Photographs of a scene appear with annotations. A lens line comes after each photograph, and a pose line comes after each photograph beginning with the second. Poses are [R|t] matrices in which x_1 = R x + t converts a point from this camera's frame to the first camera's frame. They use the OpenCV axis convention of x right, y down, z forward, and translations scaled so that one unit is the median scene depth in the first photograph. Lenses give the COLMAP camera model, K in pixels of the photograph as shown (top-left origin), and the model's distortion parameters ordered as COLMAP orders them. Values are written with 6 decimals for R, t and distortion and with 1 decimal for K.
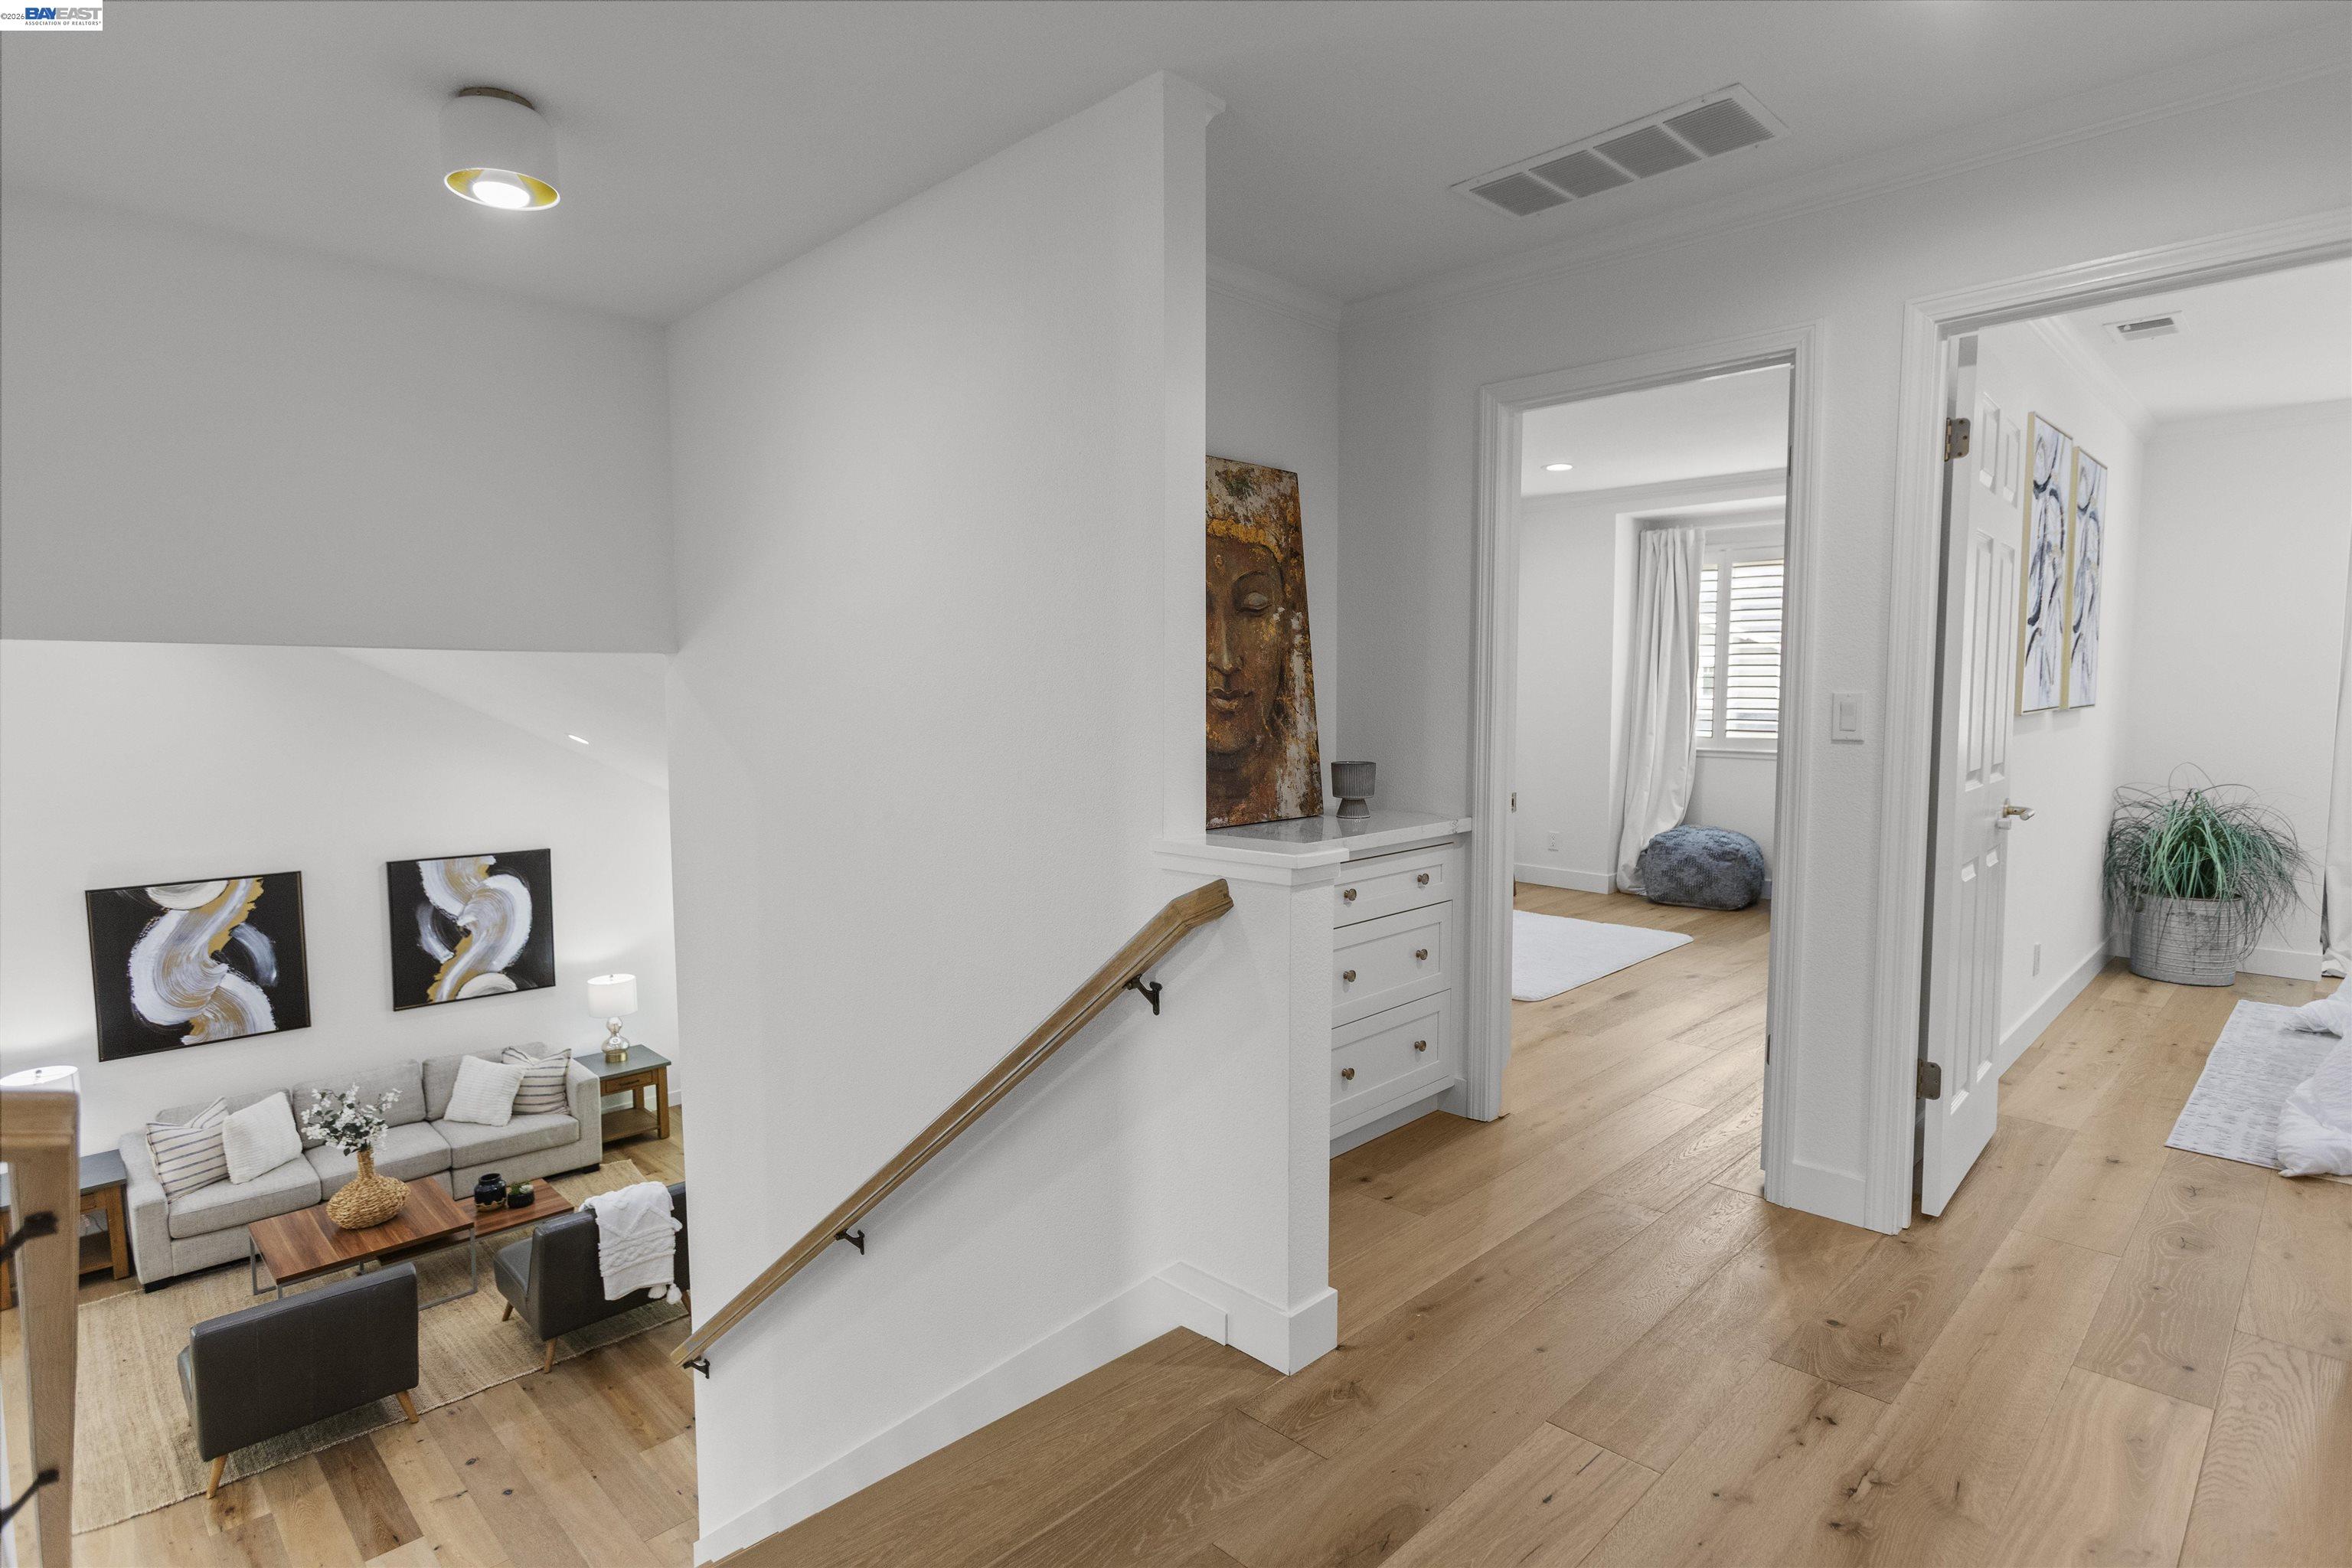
lens RADIAL K [[1217.7, 0, 1176.0], [0, 1217.7, 784.0], [0, 0, 1]] dist [0.000114, 0.001249]
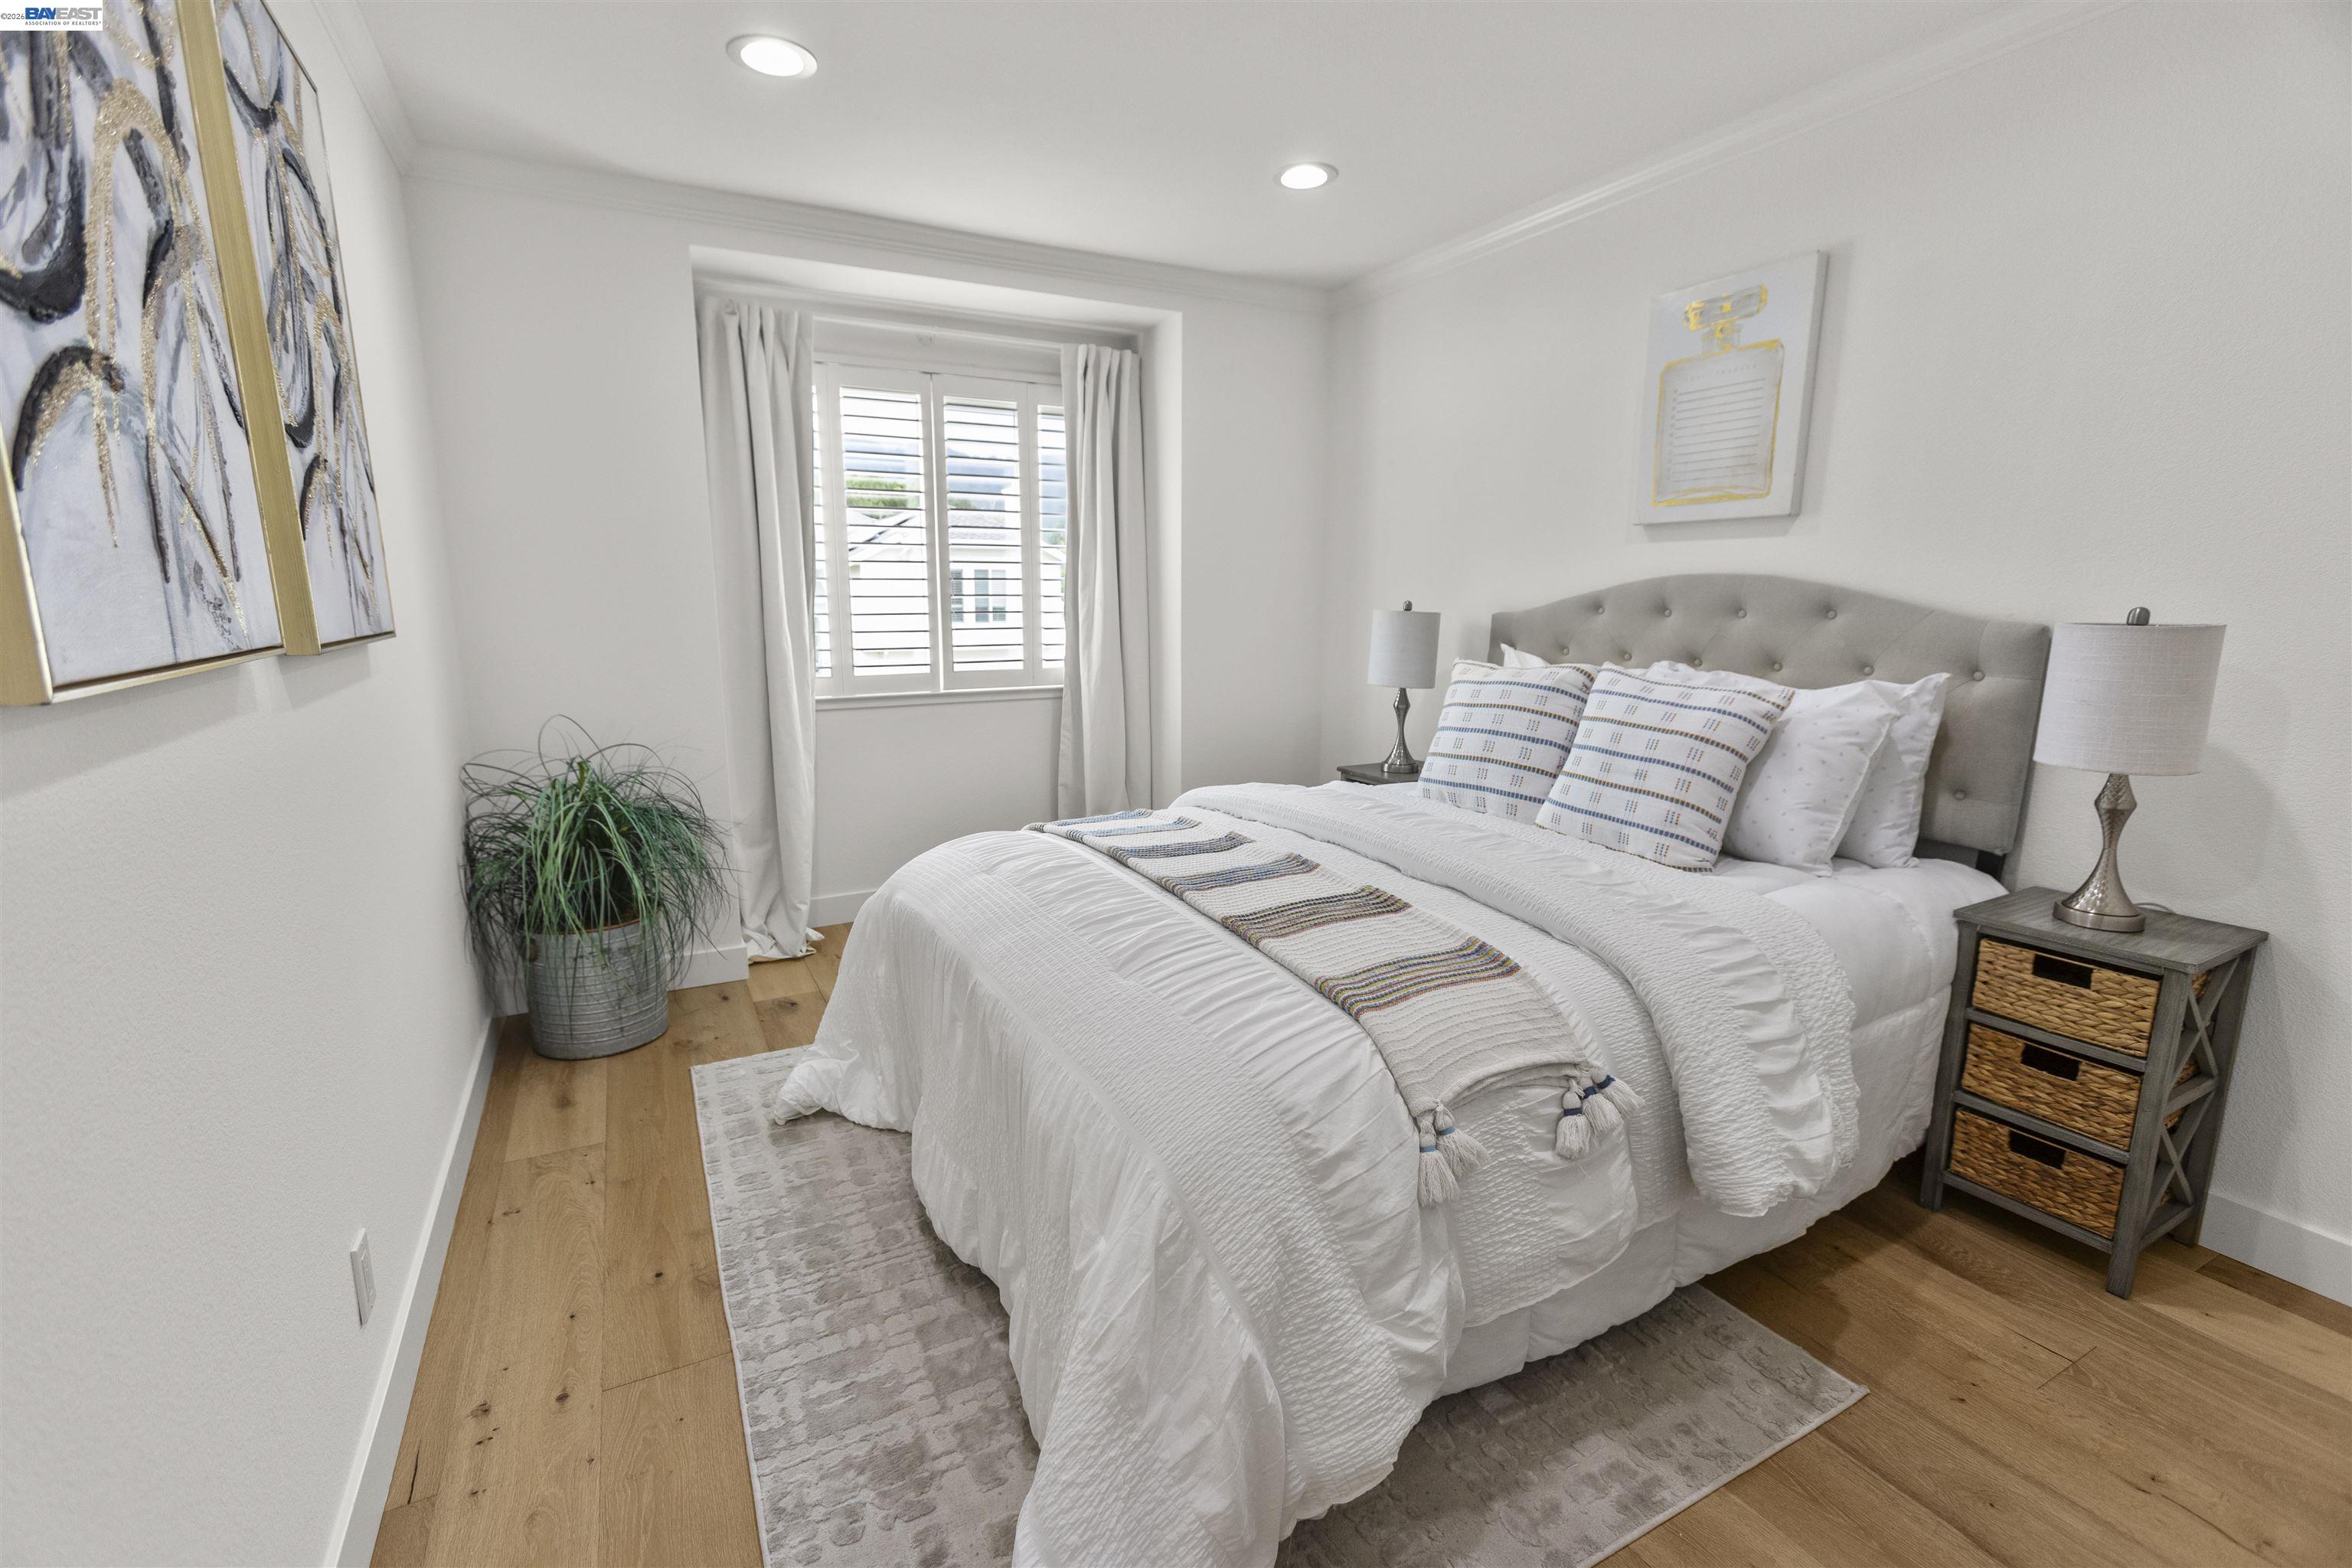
lens RADIAL K [[1010.4, 0, 1129.2], [0, 1010.4, 789.3], [0, 0, 1]] dist [0.002096, 0.000391]
pose [[0.319952, -0.170546, 0.931957, 0.569005], [0.078024, 0.985067, 0.153479, -0.052280], [-0.944215, 0.023609, 0.328481, 0.730930]]
